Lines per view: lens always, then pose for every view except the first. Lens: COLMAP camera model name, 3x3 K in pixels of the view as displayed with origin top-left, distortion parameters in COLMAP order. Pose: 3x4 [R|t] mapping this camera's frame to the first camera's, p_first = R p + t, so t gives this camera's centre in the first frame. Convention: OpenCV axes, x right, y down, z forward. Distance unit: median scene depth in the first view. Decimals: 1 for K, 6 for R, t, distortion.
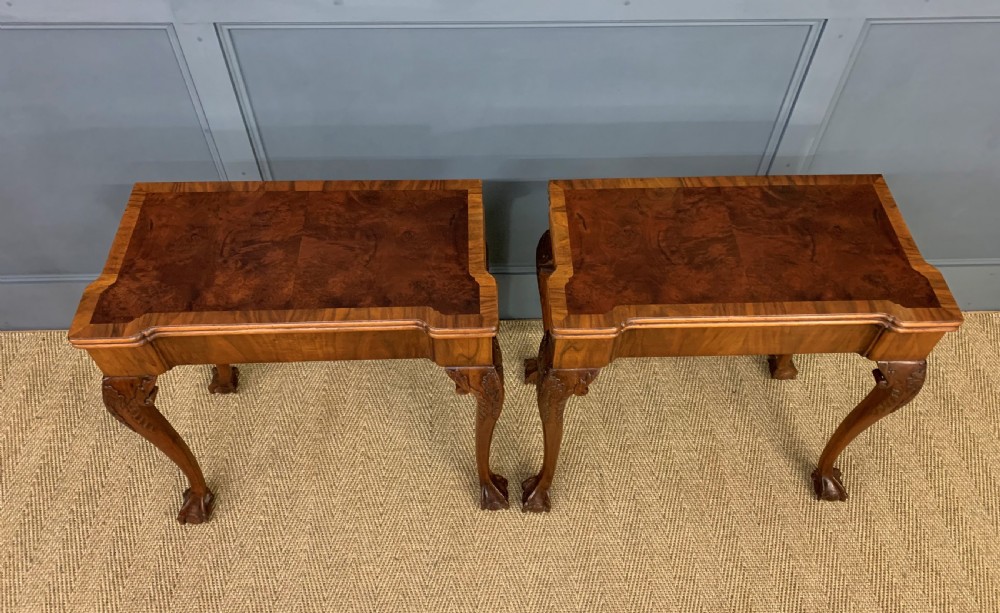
lens RADIAL K [[777.3, 0, 506.6], [0, 777.3, 273.8], [0, 0, 1]] dist [0.010197, -0.008930]
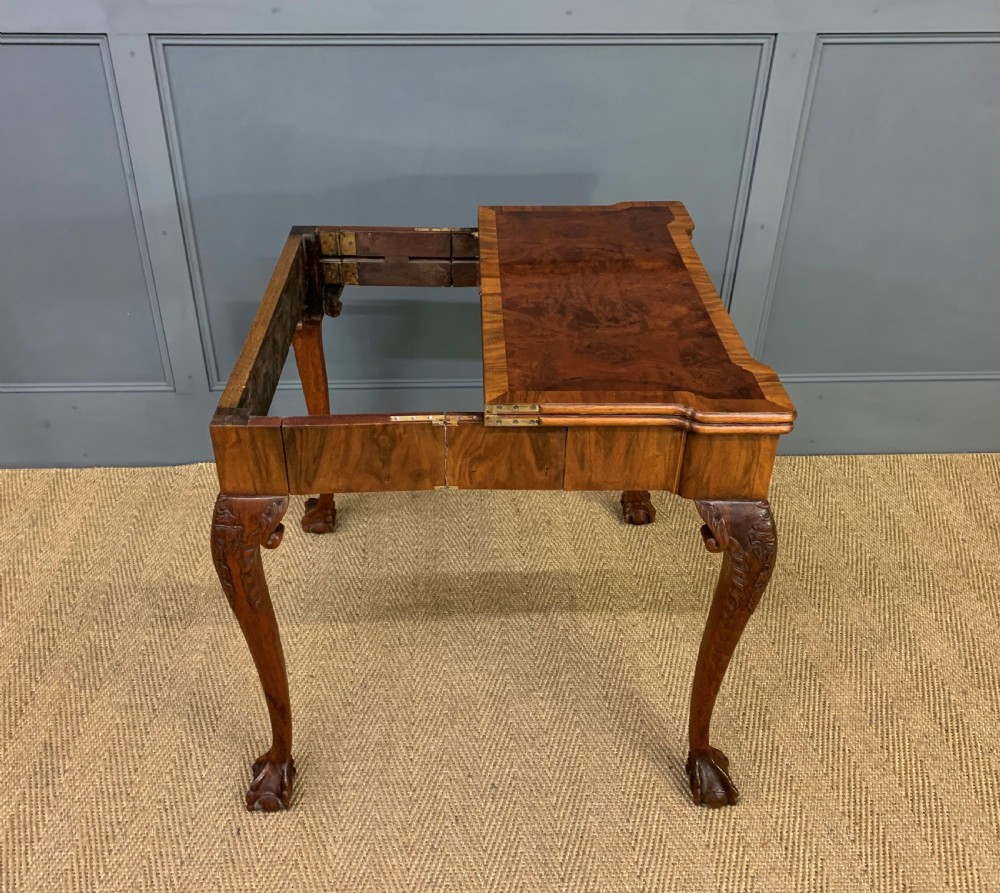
lens RADIAL K [[958.6, 0, 476.2], [0, 958.6, 420.6], [0, 0, 1]] dist [0.005913, 0.000000]
pose [[0.999927, -0.009768, -0.007159, 0.032327], [0.007094, 0.951522, -0.307498, 0.409717], [0.009815, 0.307425, 0.951522, 0.001034]]
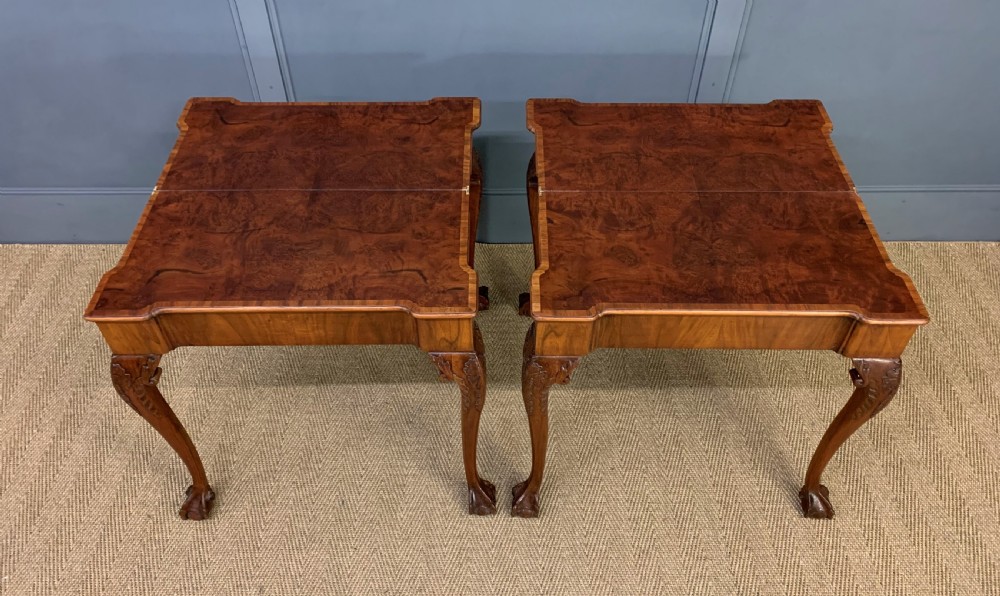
lens RADIAL K [[782.1, 0, 493.6], [0, 782.1, 321.4], [0, 0, 1]] dist [0.022635, -0.034068]
pose [[0.999067, 0.012373, -0.041376, 0.071949], [-0.014700, 0.998298, -0.056438, 0.298083], [0.040608, 0.056993, 0.997548, -0.207918]]
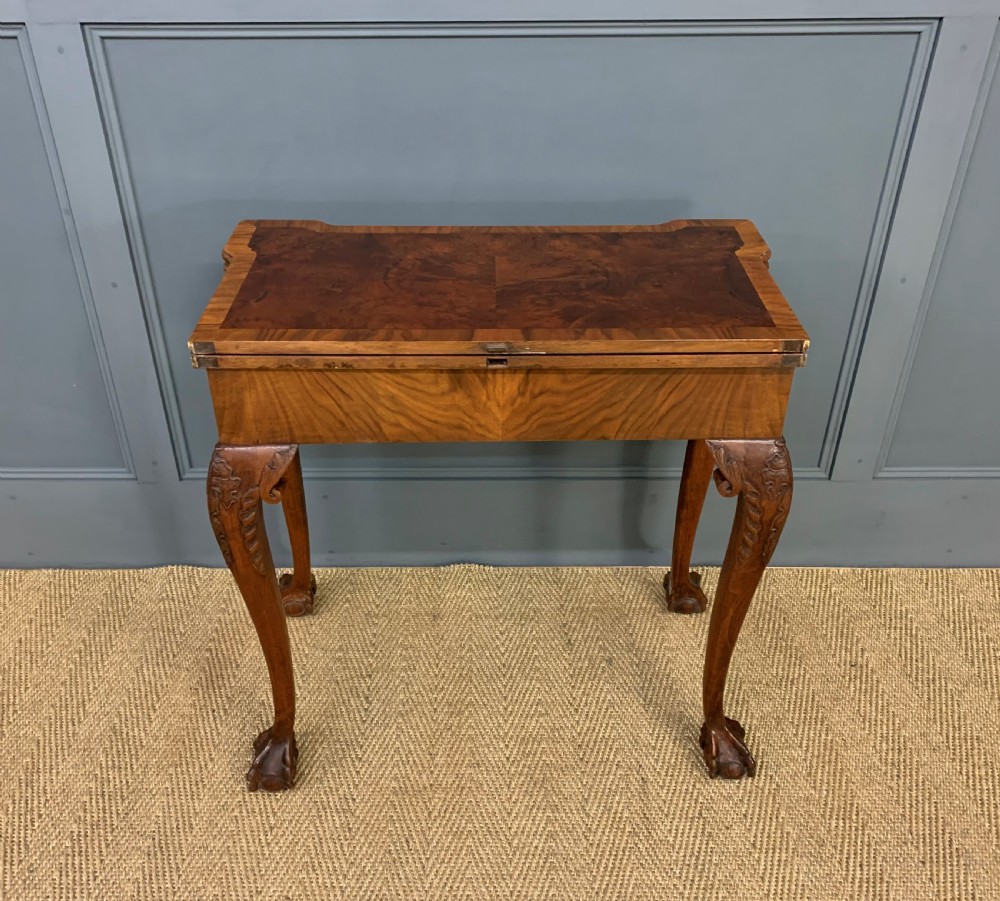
lens RADIAL K [[967.3, 0, 473.8], [0, 967.3, 440.5], [0, 0, 1]] dist [-0.000761, 0.000000]
pose [[0.998577, 0.003461, -0.053213, 0.031970], [-0.019357, 0.953354, -0.301234, 0.249744], [0.049688, 0.301835, 0.952064, 0.217633]]
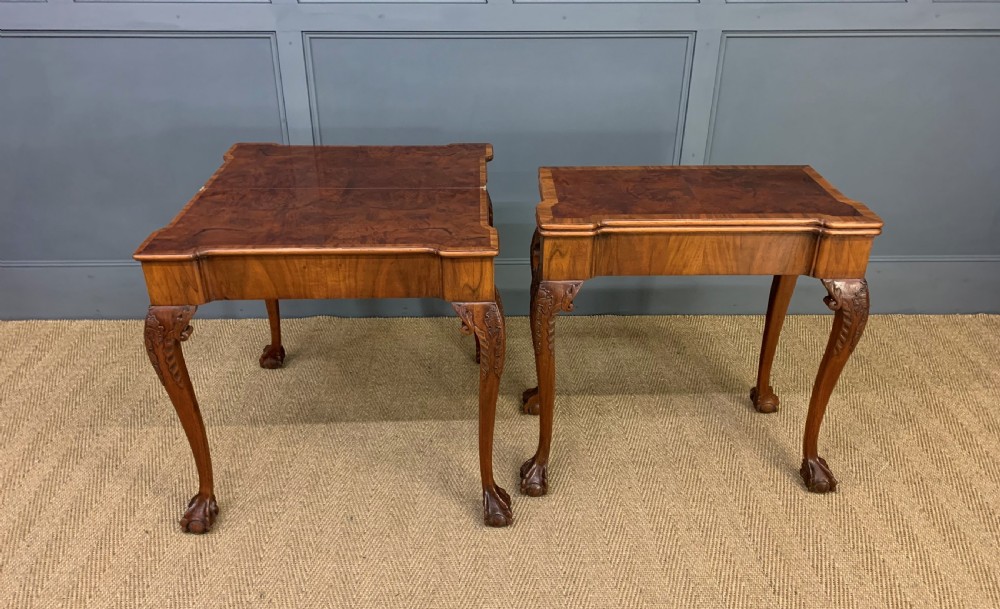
lens RADIAL K [[777.3, 0, 490.0], [0, 777.3, 288.8], [0, 0, 1]] dist [0.010197, -0.008930]
pose [[0.999633, -0.005418, -0.026559, 0.034447], [-0.005495, 0.918971, -0.394286, 0.613463], [0.026543, 0.394287, 0.918604, -0.182297]]
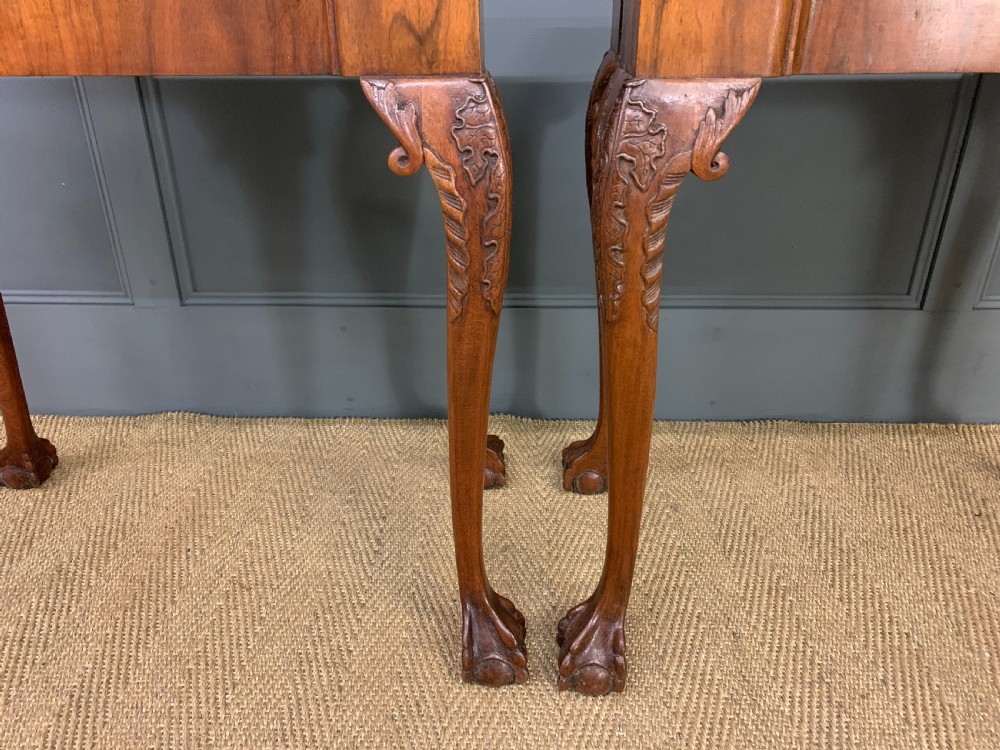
lens RADIAL K [[767.2, 0, 489.3], [0, 767.2, 377.5], [0, 0, 1]] dist [0.003953, 0.003252]
pose [[0.997074, 0.007741, -0.076051, 0.013225], [-0.038251, 0.911877, -0.408677, 0.326998], [0.066186, 0.410390, 0.909505, 0.553645]]
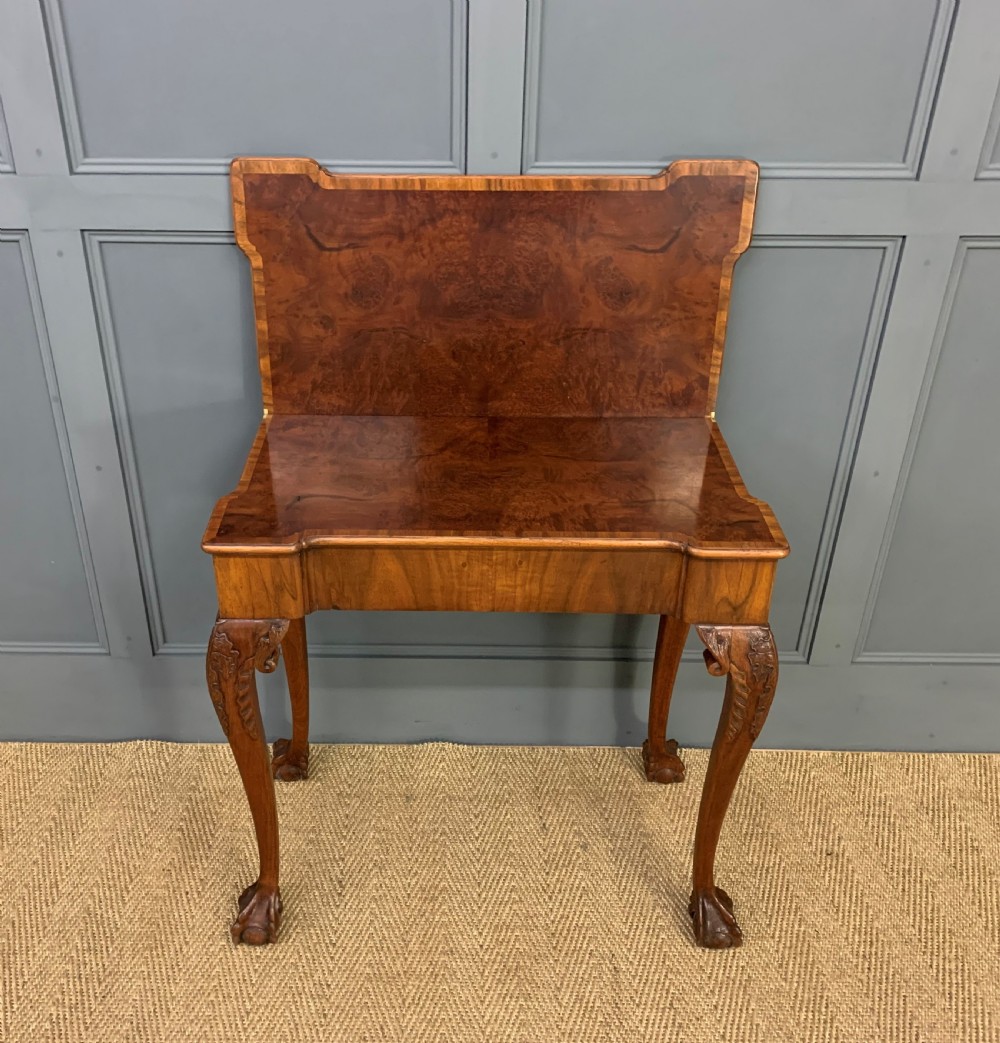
lens RADIAL K [[1106.9, 0, 437.7], [0, 1106.9, 523.4], [0, 0, 1]] dist [-0.003310, 0.000000]
pose [[0.998398, 0.014009, -0.054825, 0.027738], [-0.031550, 0.942109, -0.333819, 0.236221], [0.046975, 0.335014, 0.941041, 0.075136]]
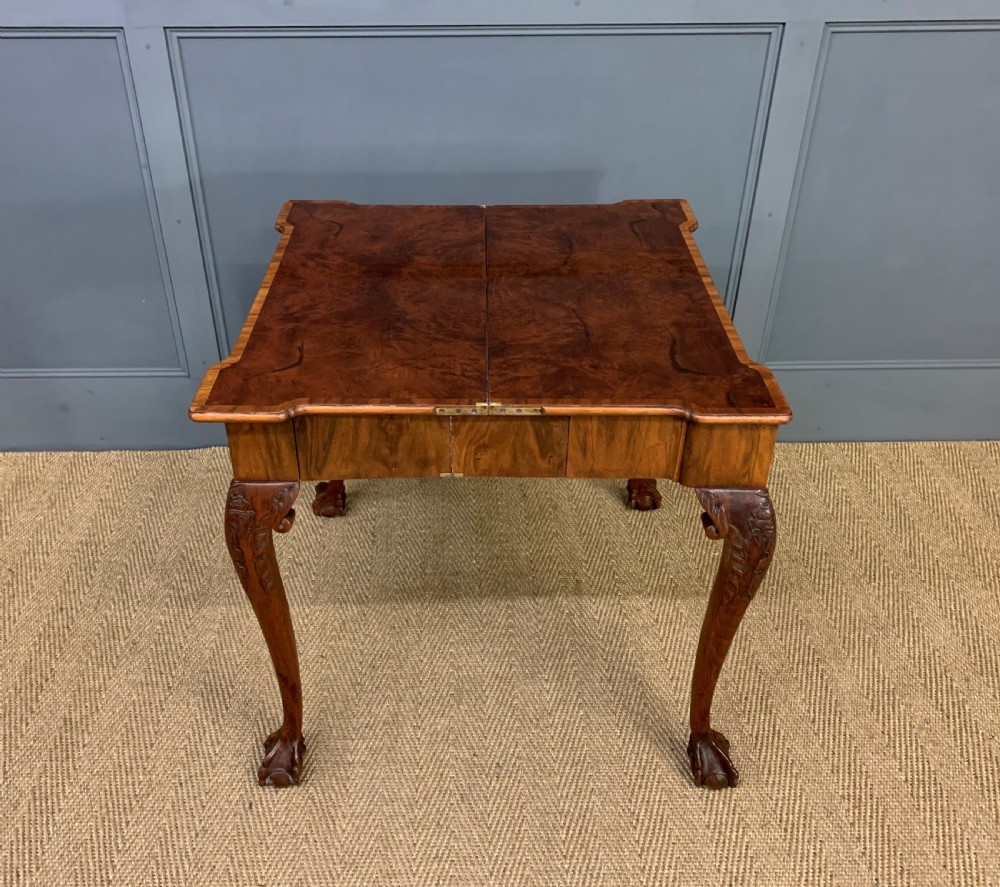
lens RADIAL K [[958.6, 0, 462.6], [0, 958.6, 415.9], [0, 0, 1]] dist [0.005913, 0.000000]
pose [[0.999452, -0.005376, -0.032670, 0.036133], [-0.004508, 0.955443, -0.295140, 0.410653], [0.032801, 0.295125, 0.954895, -0.015450]]
